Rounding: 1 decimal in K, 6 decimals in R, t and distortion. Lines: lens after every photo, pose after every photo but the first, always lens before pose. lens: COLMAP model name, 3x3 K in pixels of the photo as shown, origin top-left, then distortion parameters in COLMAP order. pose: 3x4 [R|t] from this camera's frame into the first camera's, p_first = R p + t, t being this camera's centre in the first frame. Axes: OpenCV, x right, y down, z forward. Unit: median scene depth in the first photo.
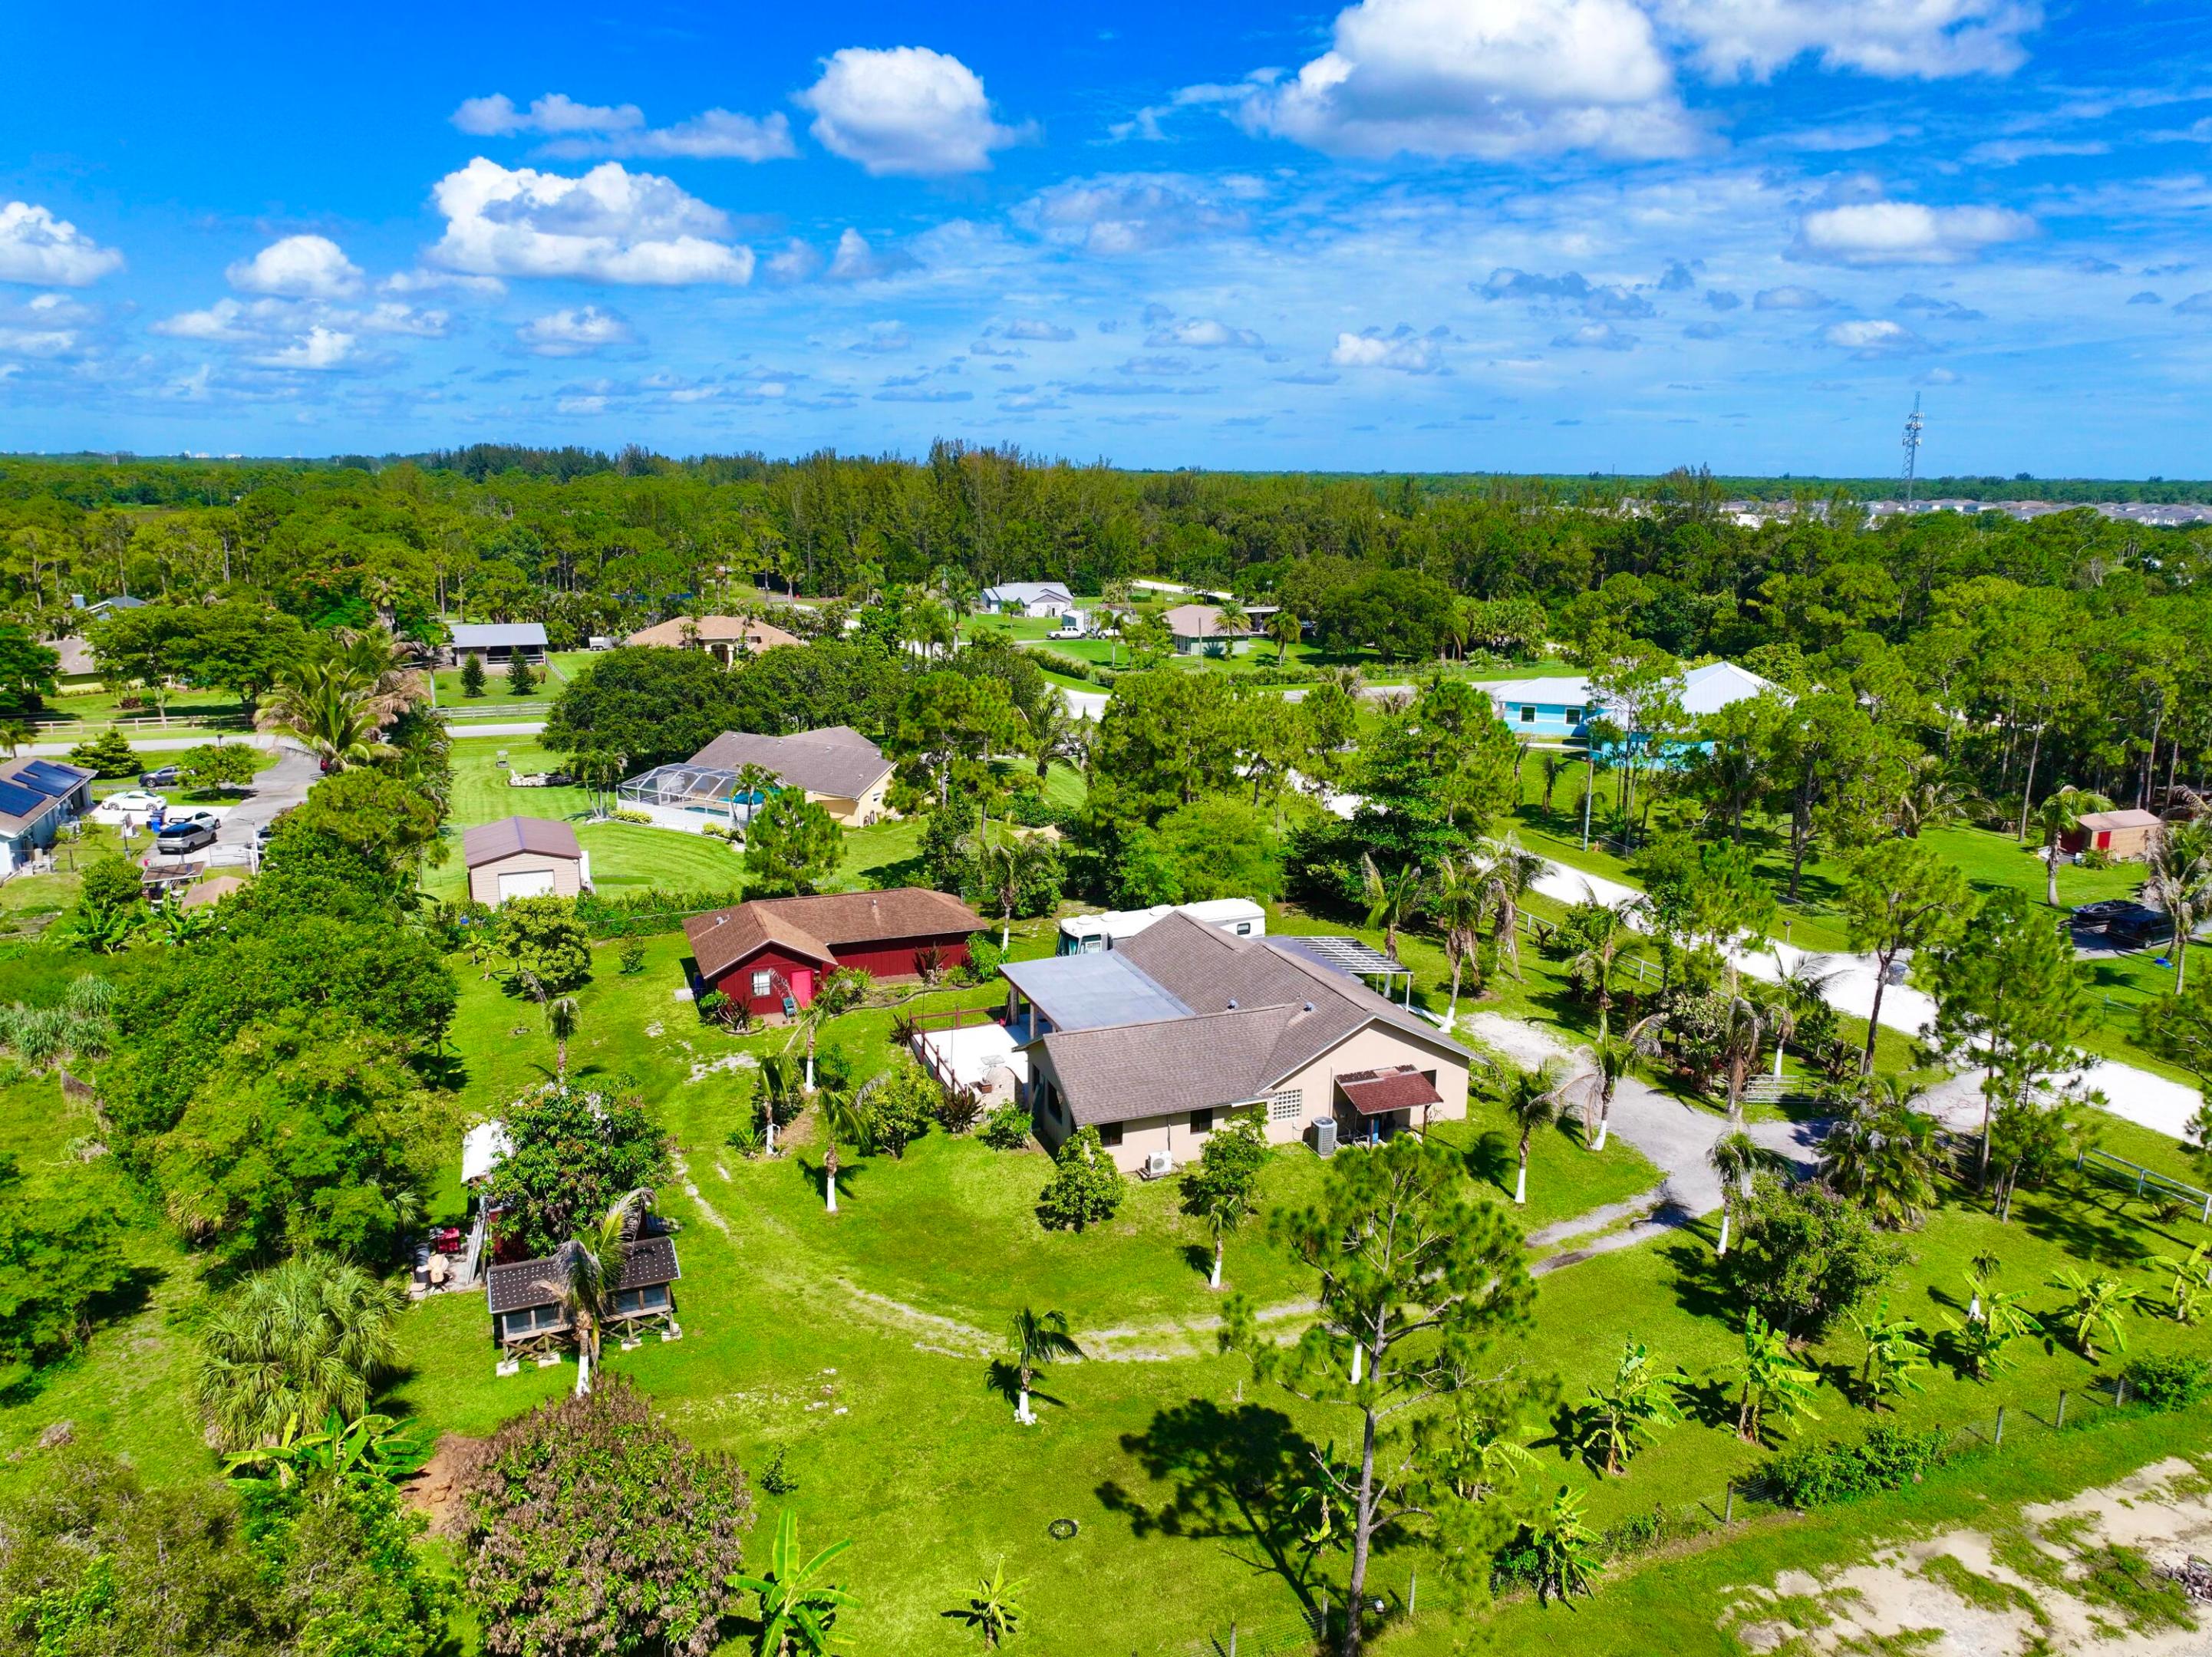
lens RADIAL K [[1545.9, 0, 1114.1], [0, 1545.9, 834.1], [0, 0, 1]] dist [-0.000351, 0.018843]
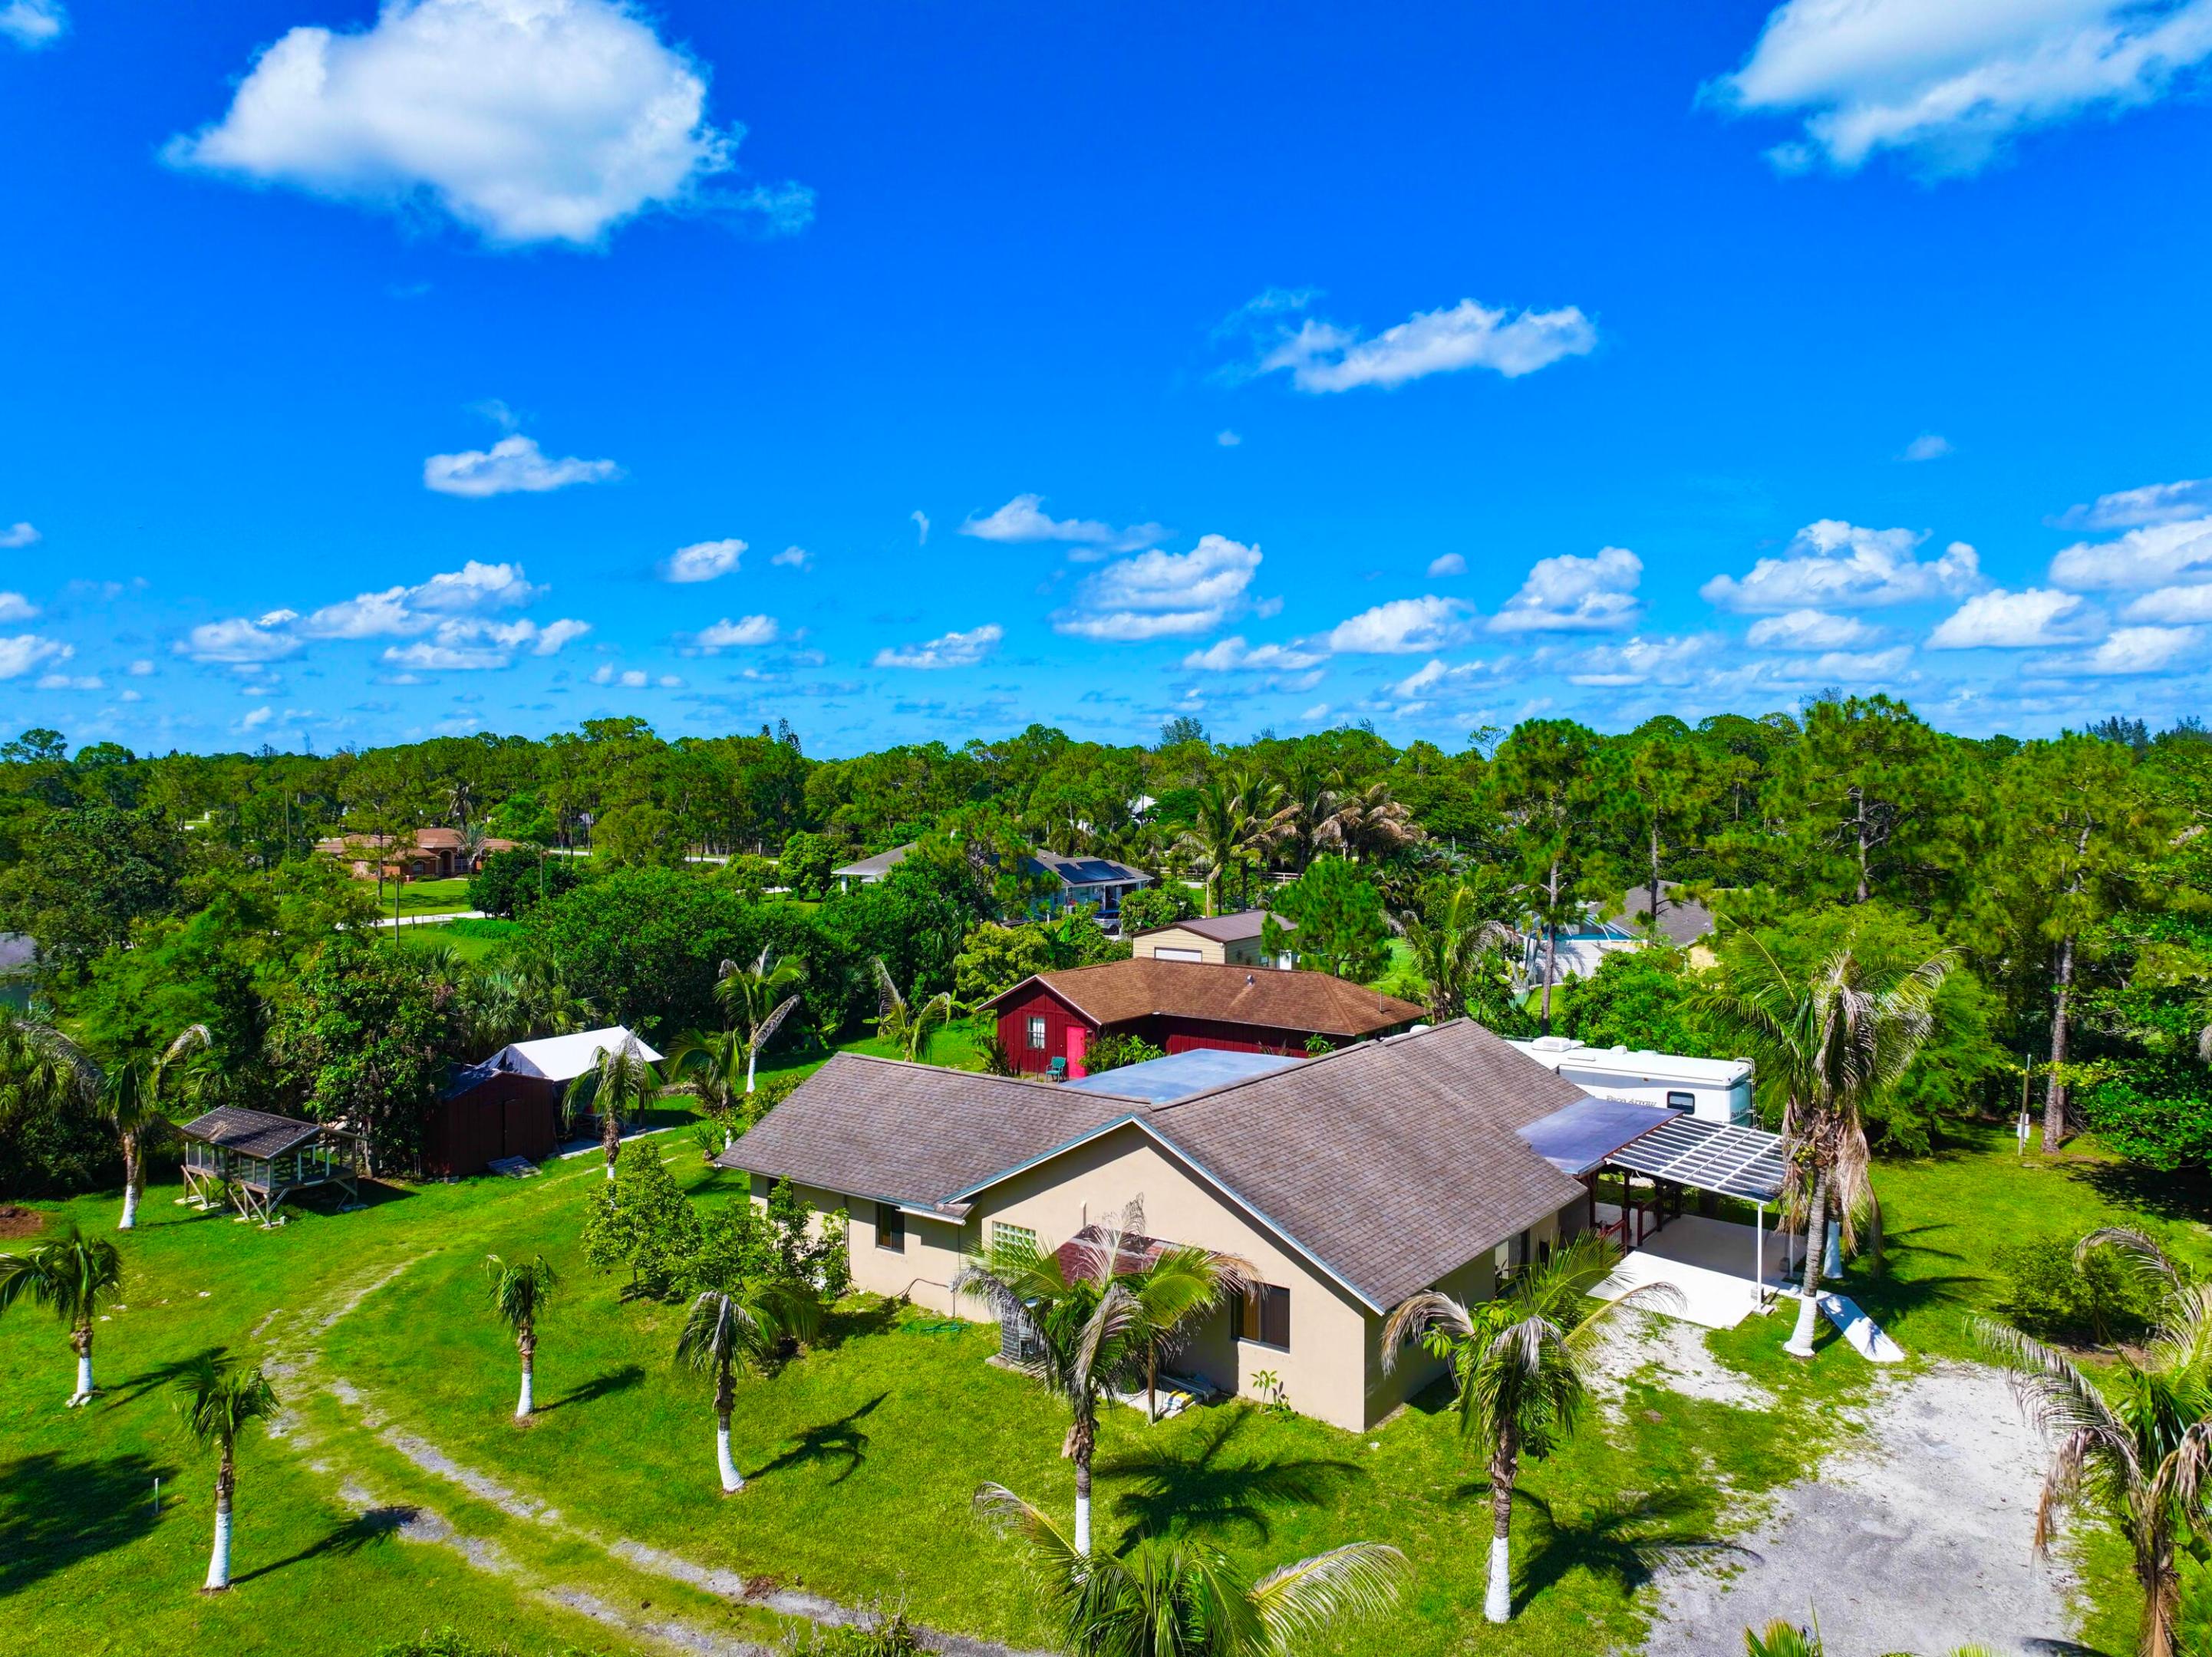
lens RADIAL K [[1546.9, 0, 1113.3], [0, 1546.9, 827.7], [0, 0, 1]] dist [0.002894, 0.005711]
pose [[0.524334, 0.015671, -0.851369, 0.180076], [-0.185842, 0.977834, -0.096456, 0.023155], [0.830985, 0.208795, 0.515624, 0.219987]]
